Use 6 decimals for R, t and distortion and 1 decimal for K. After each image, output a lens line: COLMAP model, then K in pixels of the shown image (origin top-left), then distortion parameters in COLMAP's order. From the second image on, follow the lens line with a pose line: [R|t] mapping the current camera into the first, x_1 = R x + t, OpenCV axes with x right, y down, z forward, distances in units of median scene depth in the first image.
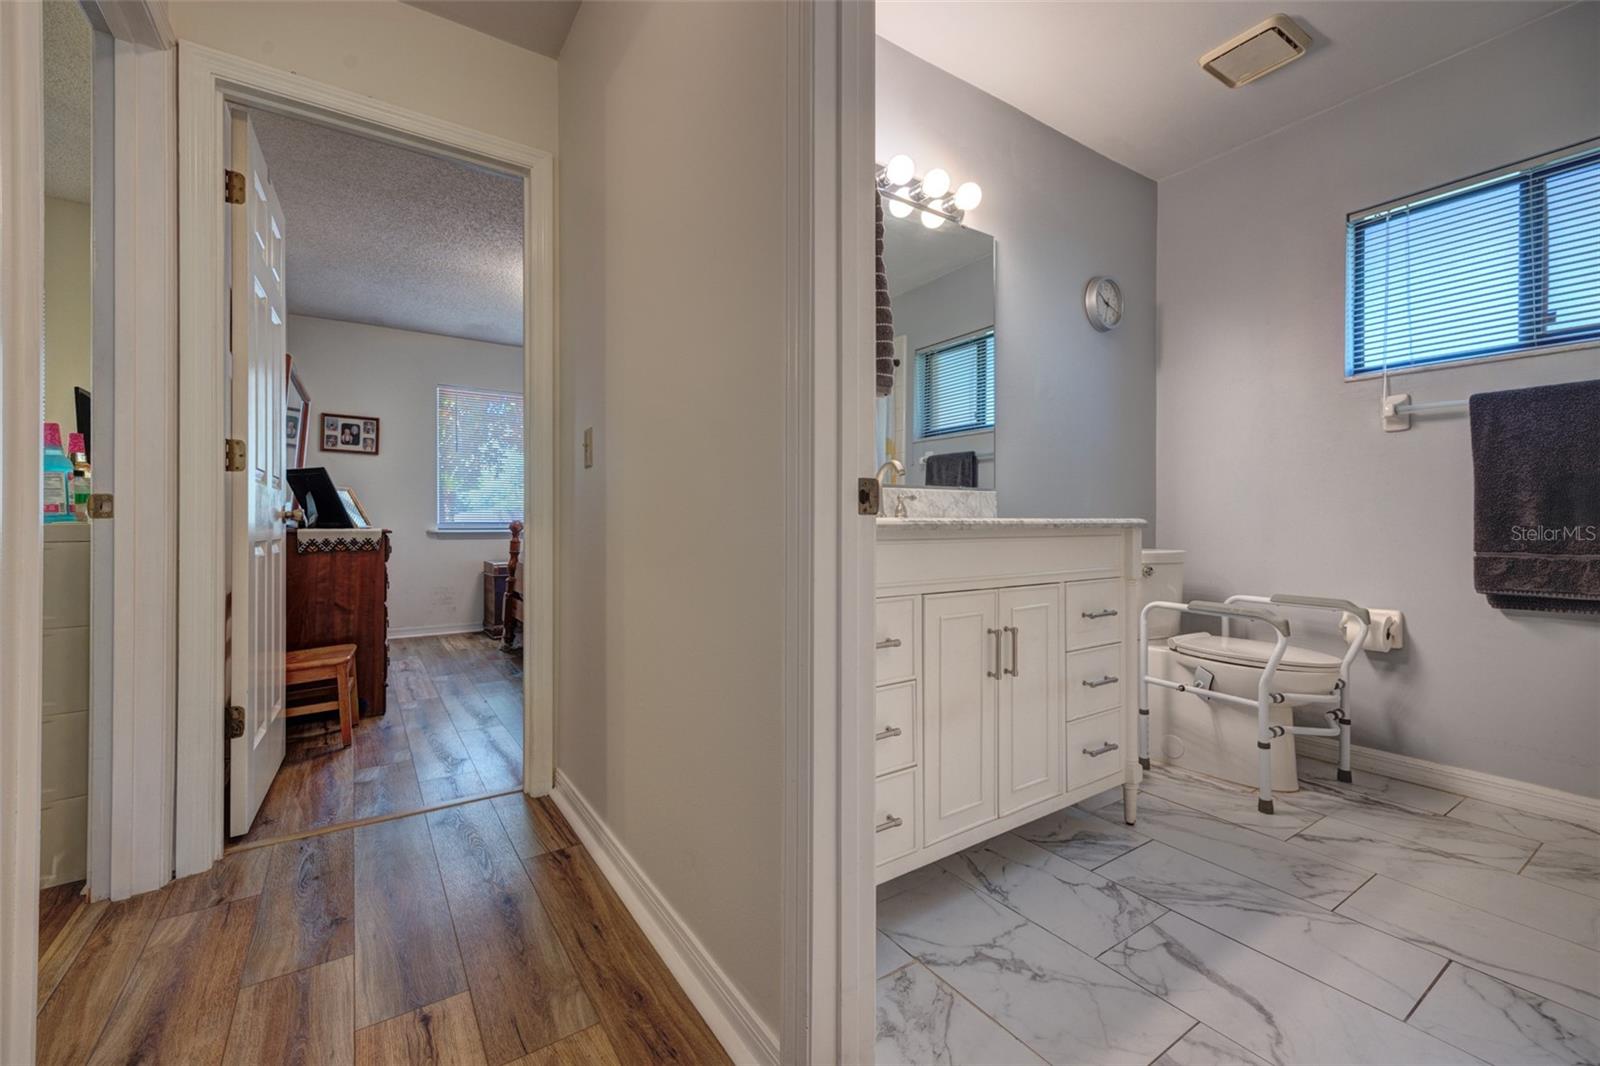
lens RADIAL K [[657.2, 0, 808.5], [0, 657.2, 524.4], [0, 0, 1]] dist [0.011630, -0.000781]
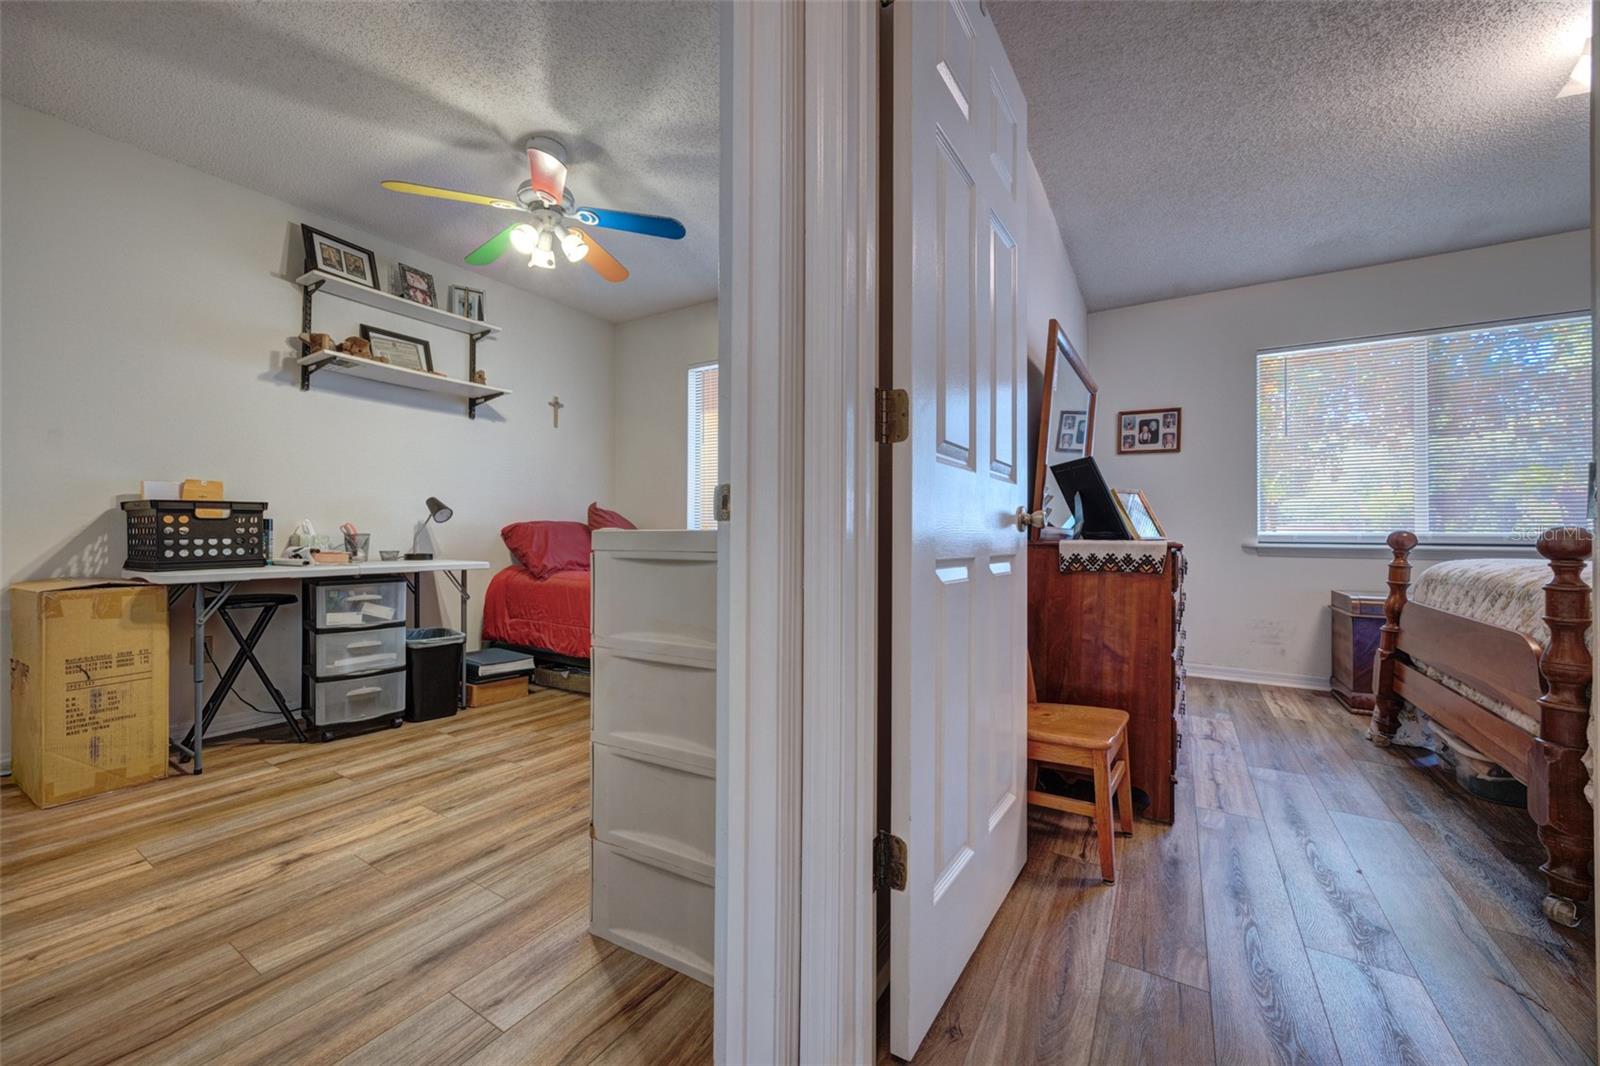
lens RADIAL K [[614.5, 0, 795.3], [0, 614.5, 526.2], [0, 0, 1]] dist [0.001362, -0.000383]
pose [[0.403125, -0.008703, -0.915103, -0.226565], [-0.006784, 0.999899, -0.012498, 0.001786], [0.915120, 0.011247, 0.403026, 0.399254]]
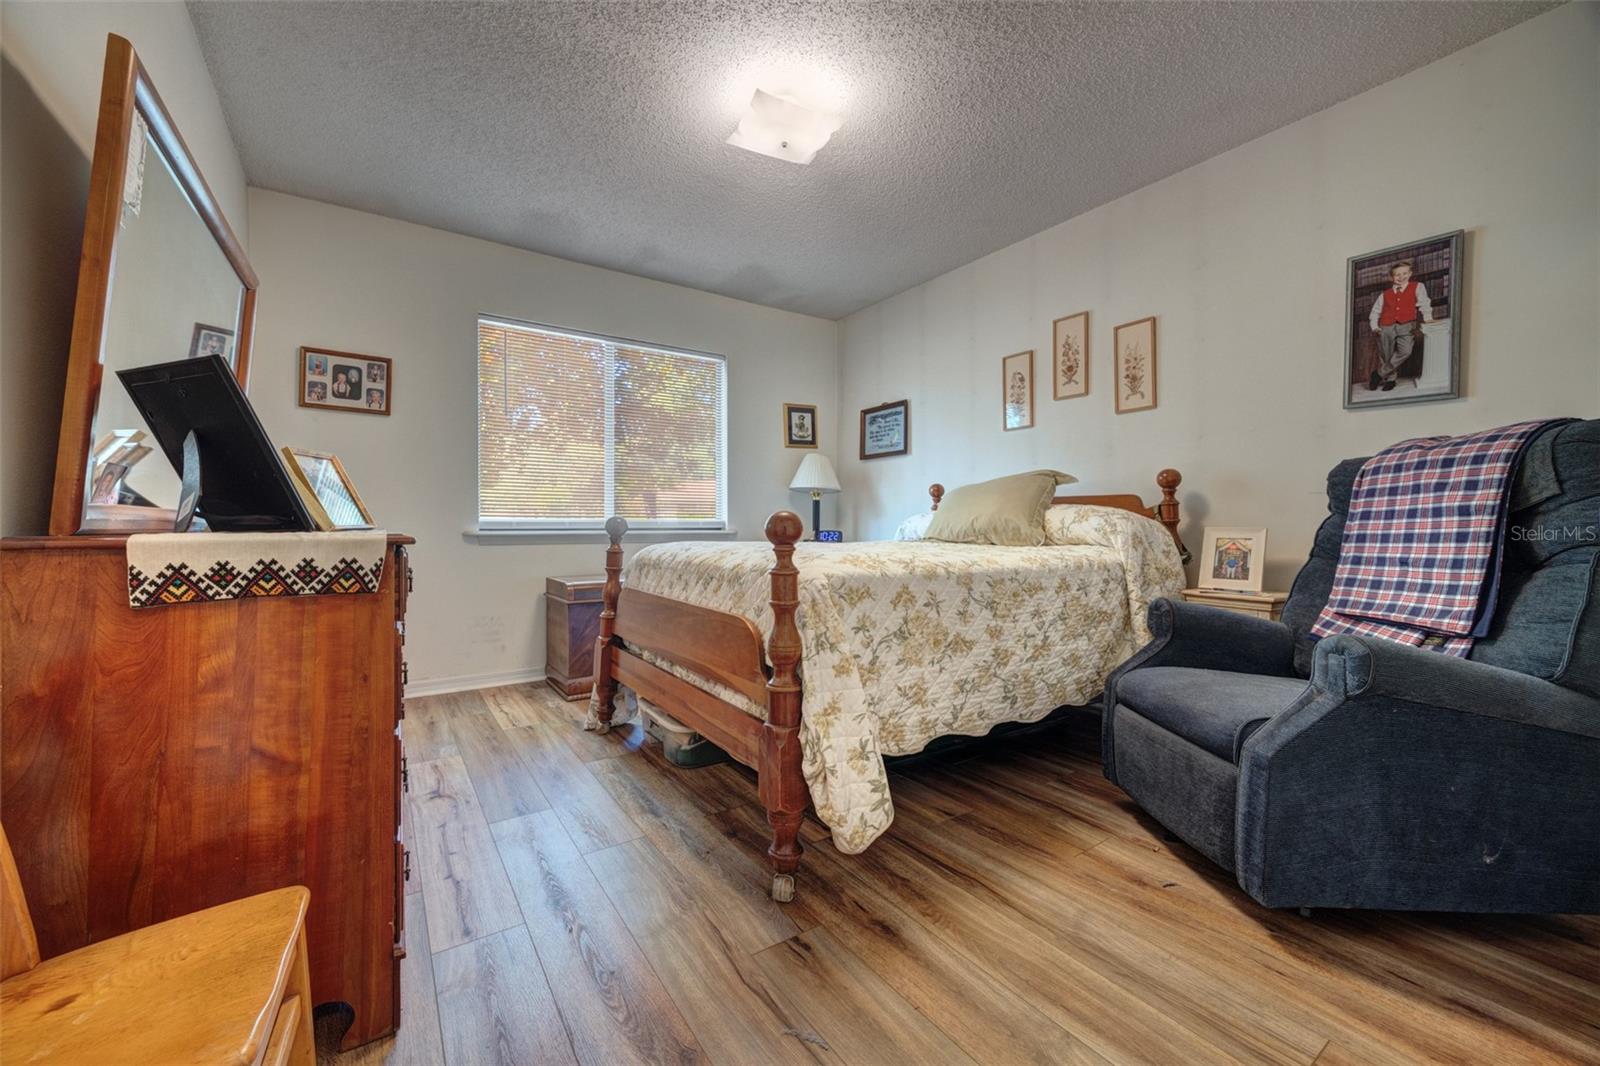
lens RADIAL K [[614.5, 0, 795.3], [0, 614.5, 526.2], [0, 0, 1]] dist [0.001362, -0.000383]
pose [[0.999997, 0.000487, -0.002296, -0.406874], [-0.000478, 0.999993, 0.003774, 0.001635], [0.002298, -0.003773, 0.999990, 0.640163]]
